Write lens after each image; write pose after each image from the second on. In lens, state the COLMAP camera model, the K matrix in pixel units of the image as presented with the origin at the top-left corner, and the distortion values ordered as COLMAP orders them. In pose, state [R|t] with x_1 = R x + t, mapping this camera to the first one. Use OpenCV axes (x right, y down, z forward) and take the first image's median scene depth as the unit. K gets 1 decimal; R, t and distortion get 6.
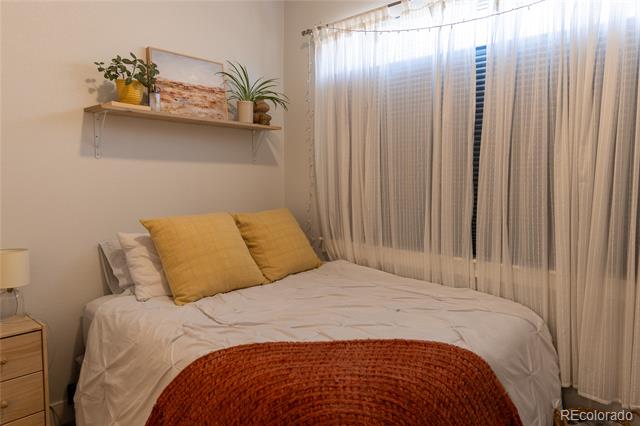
lens RADIAL K [[418.4, 0, 349.1], [0, 418.4, 213.4], [0, 0, 1]] dist [0.001414, 0.000930]
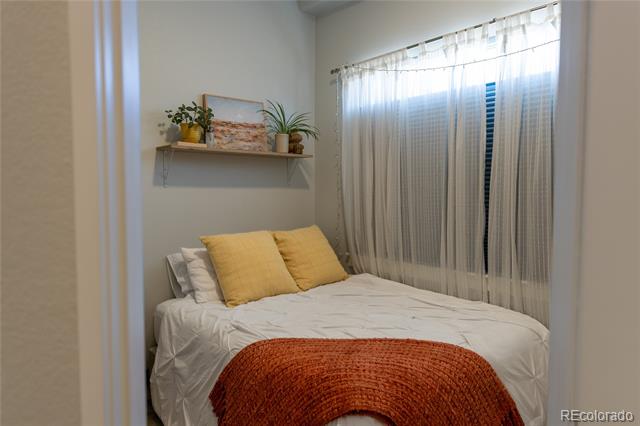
lens RADIAL K [[434.5, 0, 320.9], [0, 434.5, 221.1], [0, 0, 1]] dist [-0.000949, -0.000360]
pose [[0.991315, 0.000190, -0.131510, 0.018651], [-0.001971, 0.999908, -0.013416, -0.014954], [0.131495, 0.013559, 0.991224, -0.199000]]
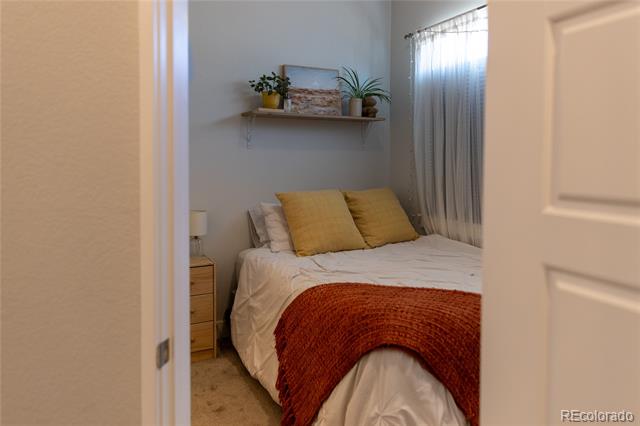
lens RADIAL K [[449.7, 0, 318.8], [0, 449.7, 185.2], [0, 0, 1]] dist [0.000608, 0.000317]
pose [[0.930992, 0.011235, -0.364867, 0.154942], [-0.022985, 0.999347, -0.027878, 0.025201], [0.364316, 0.034340, 0.930642, -0.289000]]
